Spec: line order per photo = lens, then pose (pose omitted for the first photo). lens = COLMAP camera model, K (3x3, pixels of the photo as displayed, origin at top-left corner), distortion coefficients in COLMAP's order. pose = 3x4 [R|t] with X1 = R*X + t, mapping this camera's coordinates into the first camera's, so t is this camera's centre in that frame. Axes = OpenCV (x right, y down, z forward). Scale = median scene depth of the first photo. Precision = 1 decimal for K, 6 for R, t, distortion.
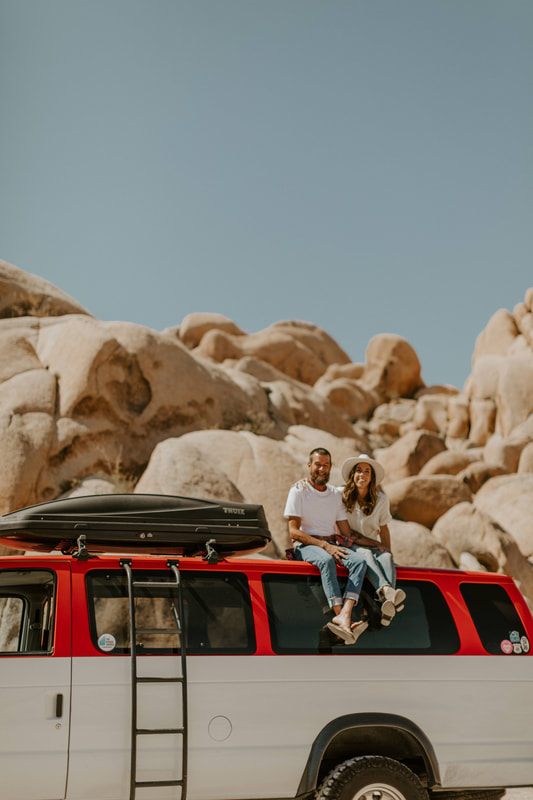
lens RADIAL K [[1209.7, 0, 266.5], [0, 1209.7, 400.0], [0, 0, 1]] dist [0.019188, -0.013760]
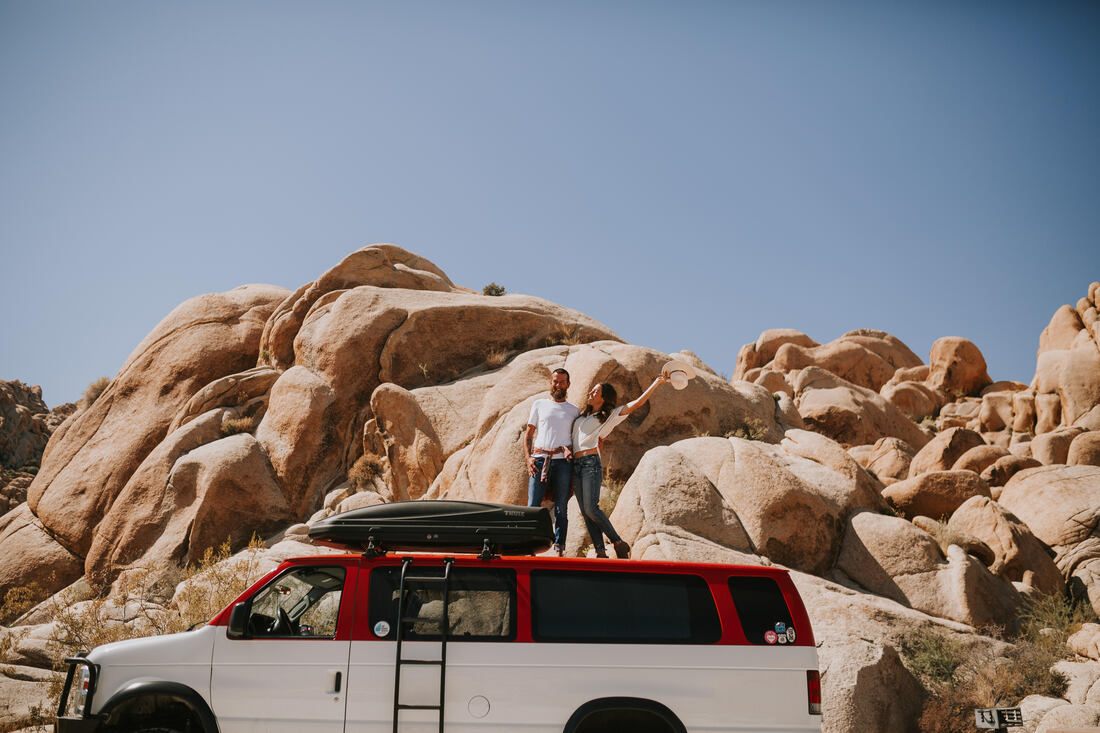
lens RADIAL K [[1074.6, 0, 562.1], [0, 1074.6, 355.1], [0, 0, 1]] dist [-0.059419, 0.019104]
pose [[0.954320, -0.062939, -0.292083, 0.134367], [0.047729, 0.997121, -0.058918, 0.002367], [0.294951, 0.042286, 0.954576, 0.022097]]
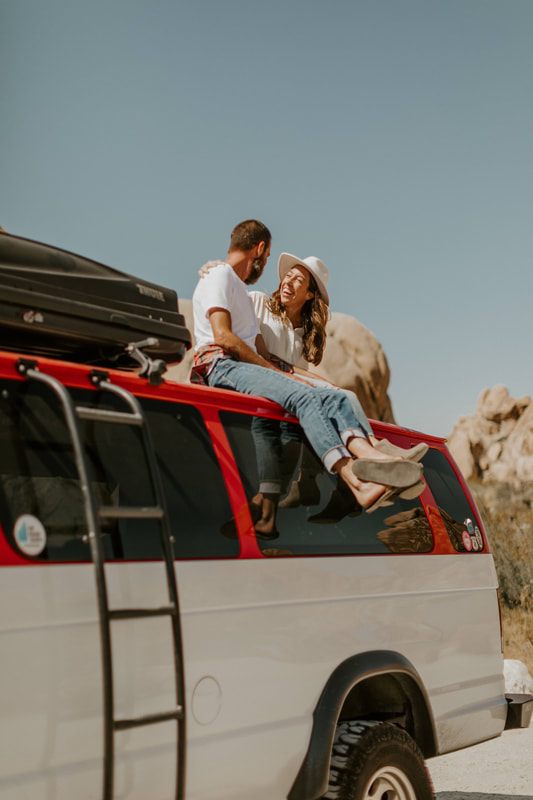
lens RADIAL K [[1207.8, 0, 266.5], [0, 1207.8, 400.0], [0, 0, 1]] dist [-0.038131, -0.073583]
pose [[0.810705, 0.058095, 0.582565, -0.123500], [-0.098754, 0.994376, 0.038265, 0.047986], [-0.577066, -0.088552, 0.811883, 0.227645]]
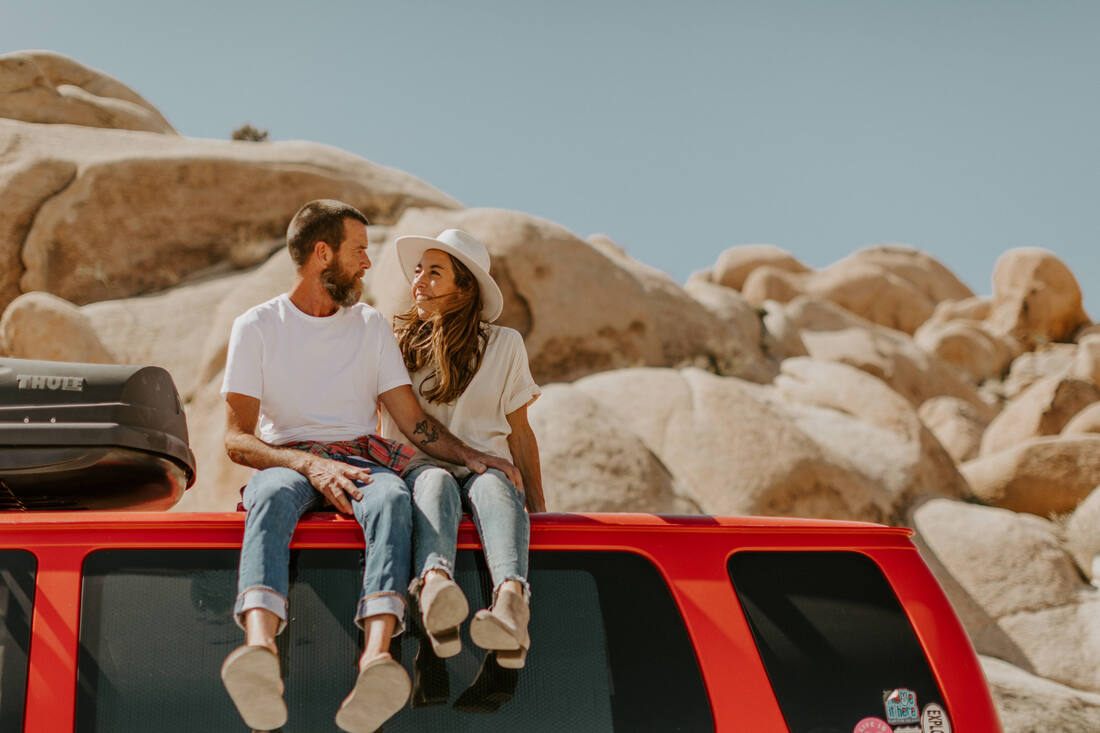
lens RADIAL K [[1621.0, 0, 572.6], [0, 1621.0, 371.0], [0, 0, 1]] dist [0.022160, -0.023200]
pose [[0.976147, -0.080122, -0.201784, 0.092902], [0.076251, 0.996726, -0.026896, 0.047793], [0.203278, 0.010868, 0.979061, 0.239584]]
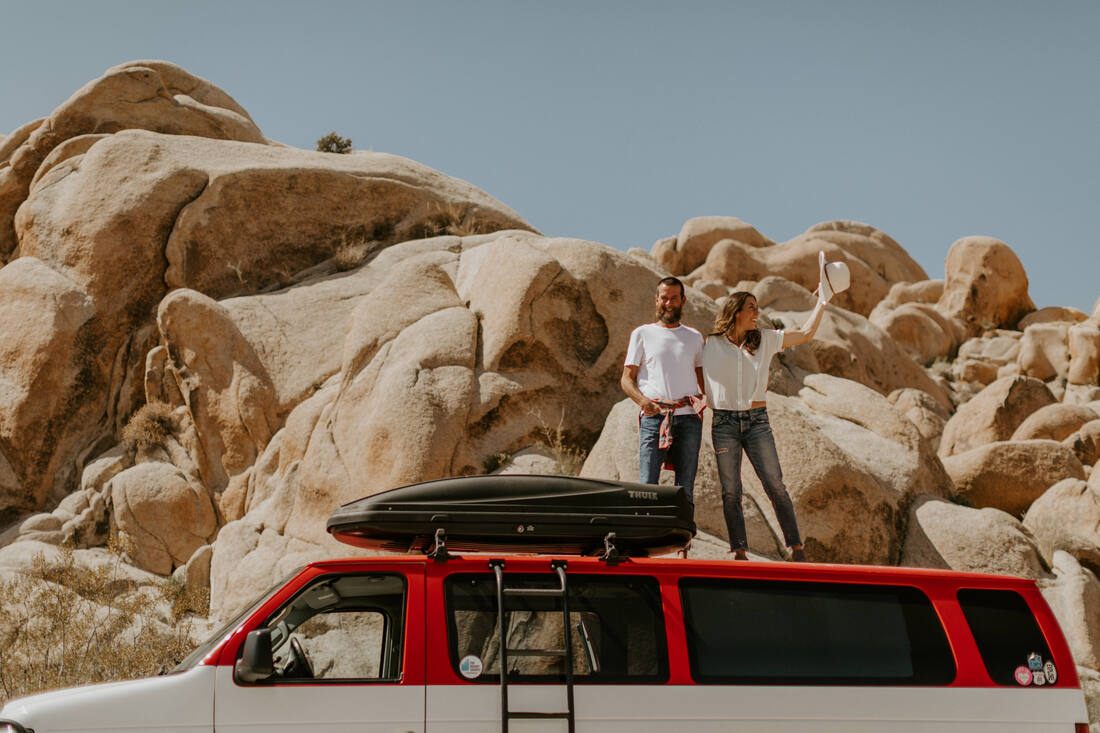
lens RADIAL K [[1711.8, 0, 550.0], [0, 1711.8, 366.5], [0, 0, 1]] dist [0.029346, -0.050340]
pose [[0.986960, -0.025762, -0.158894, 0.037112], [0.028405, 0.999493, 0.014389, -0.002355], [0.158442, -0.018714, 0.987191, -0.026693]]
